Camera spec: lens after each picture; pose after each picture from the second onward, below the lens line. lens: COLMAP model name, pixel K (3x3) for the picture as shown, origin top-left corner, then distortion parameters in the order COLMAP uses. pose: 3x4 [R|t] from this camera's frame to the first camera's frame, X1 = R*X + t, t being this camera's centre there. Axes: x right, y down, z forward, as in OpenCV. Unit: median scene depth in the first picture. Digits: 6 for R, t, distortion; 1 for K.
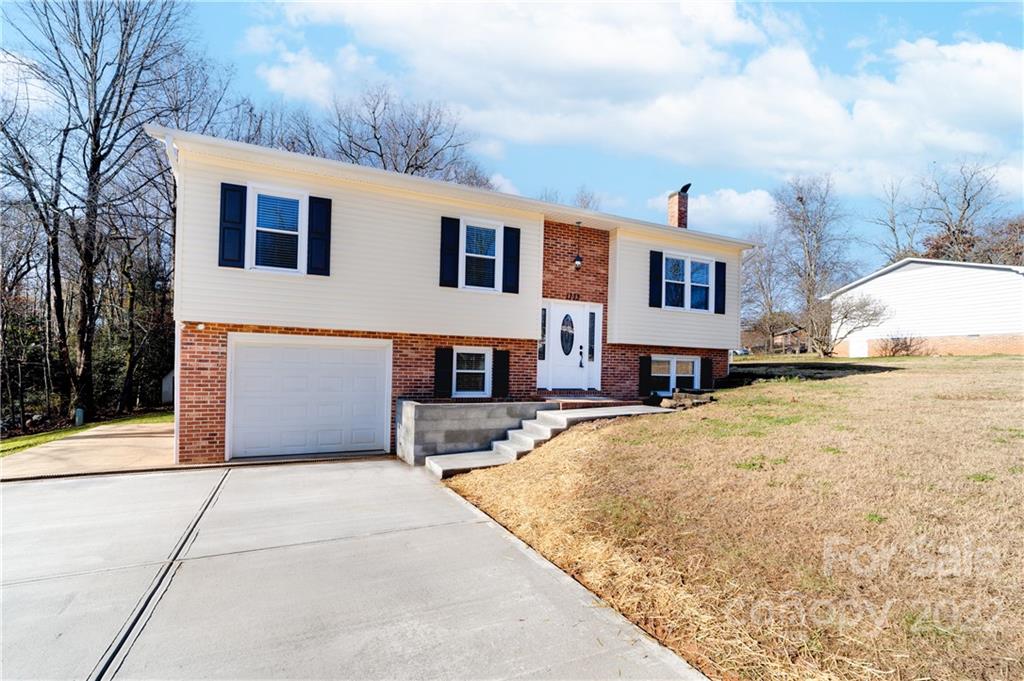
lens RADIAL K [[540.0, 0, 510.7], [0, 540.0, 373.1], [0, 0, 1]] dist [-0.003582, -0.001367]
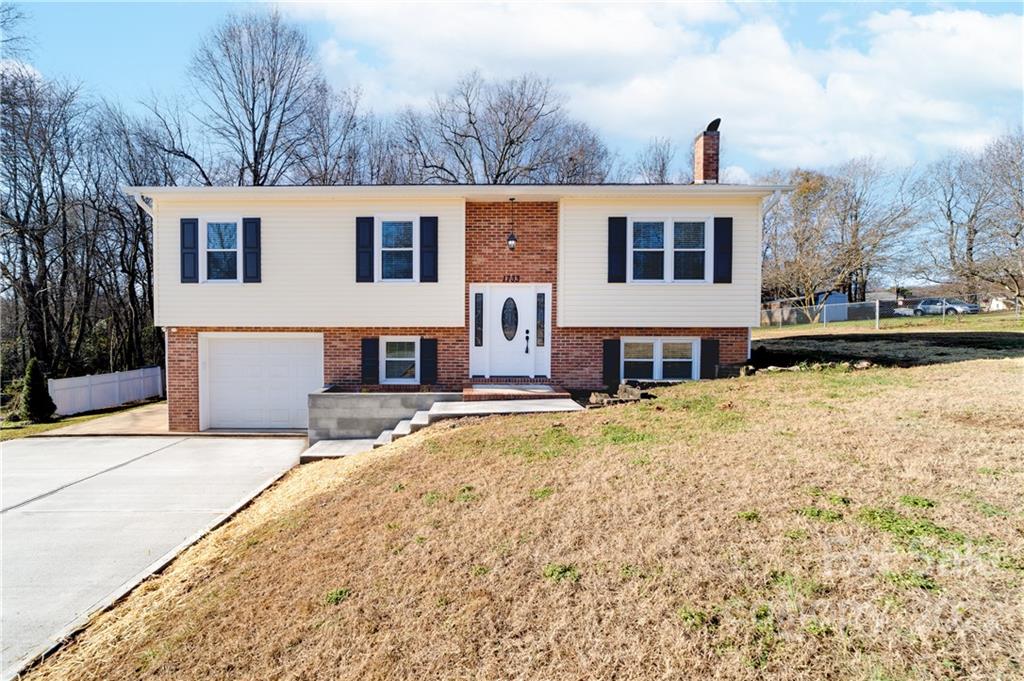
lens RADIAL K [[532.8, 0, 512.0], [0, 532.8, 340.5], [0, 0, 1]] dist [-0.003640, 0.000214]
pose [[0.874043, 0.000042, -0.485848, 0.603571], [0.015448, 0.999492, 0.027878, -0.063700], [0.485602, -0.031872, 0.873599, 0.198478]]
